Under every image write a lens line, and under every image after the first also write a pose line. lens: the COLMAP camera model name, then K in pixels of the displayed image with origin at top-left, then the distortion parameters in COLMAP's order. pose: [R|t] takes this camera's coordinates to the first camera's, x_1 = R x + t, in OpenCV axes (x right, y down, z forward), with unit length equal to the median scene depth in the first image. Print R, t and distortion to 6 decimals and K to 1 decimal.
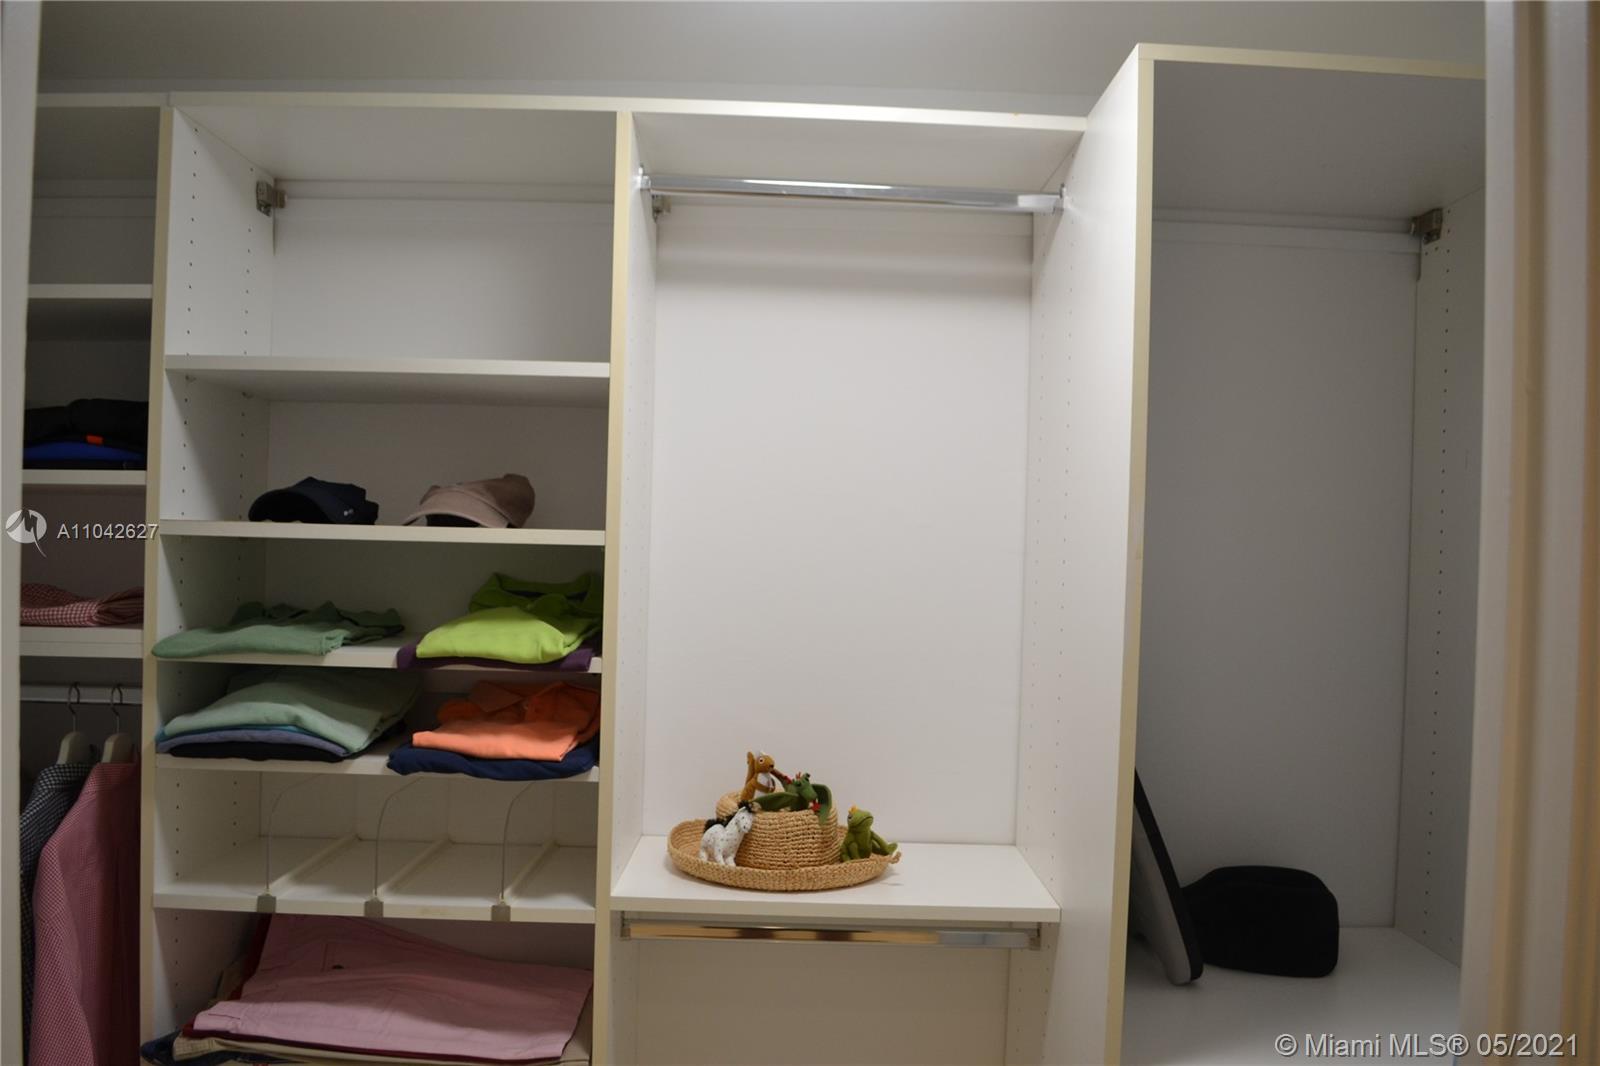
lens RADIAL K [[1273.2, 0, 800.6], [0, 1273.2, 555.7], [0, 0, 1]] dist [-0.085609, 0.014532]
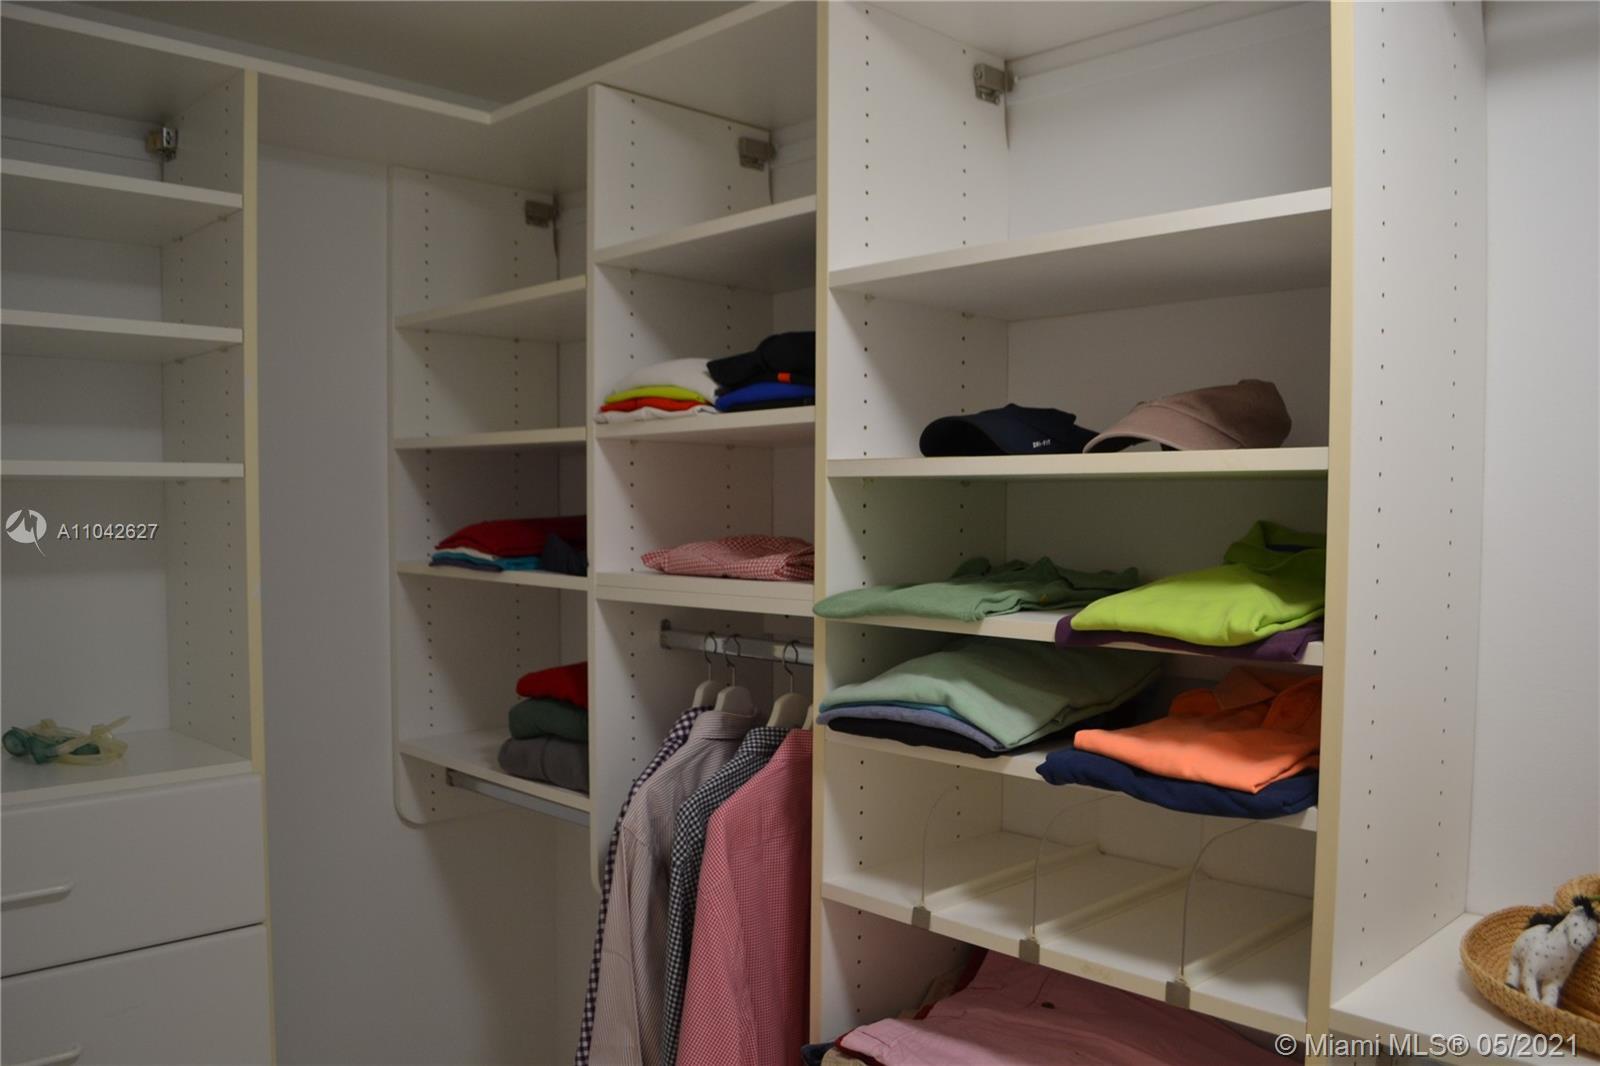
lens RADIAL K [[1273.2, 0, 800.6], [0, 1273.2, 555.7], [0, 0, 1]] dist [-0.085609, 0.014532]
pose [[0.689032, 0.007239, -0.724694, 0.118083], [0.008620, 0.999798, 0.018182, 0.020831], [0.724679, -0.018775, 0.688831, 0.346202]]
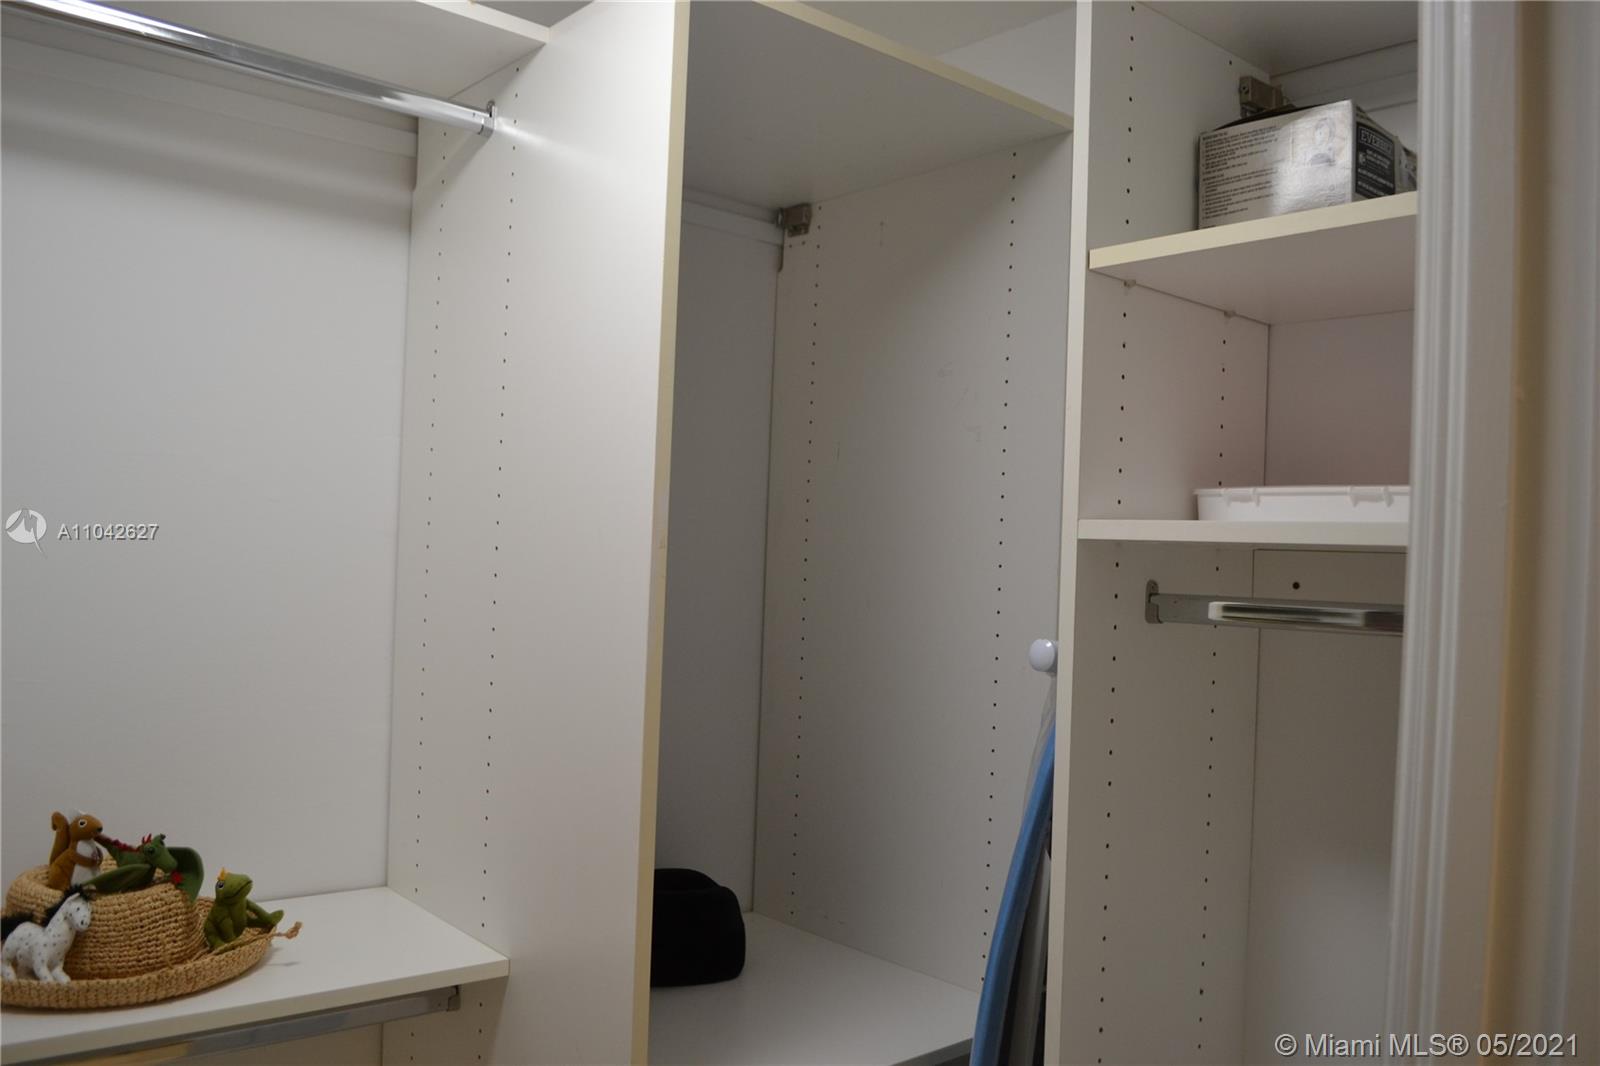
lens RADIAL K [[1273.2, 0, 800.6], [0, 1273.2, 555.7], [0, 0, 1]] dist [-0.085609, 0.014532]
pose [[0.766181, 0.001973, 0.642621, -0.176649], [-0.012092, 0.999863, 0.011347, -0.002220], [-0.642511, -0.016465, 0.766100, 0.222250]]
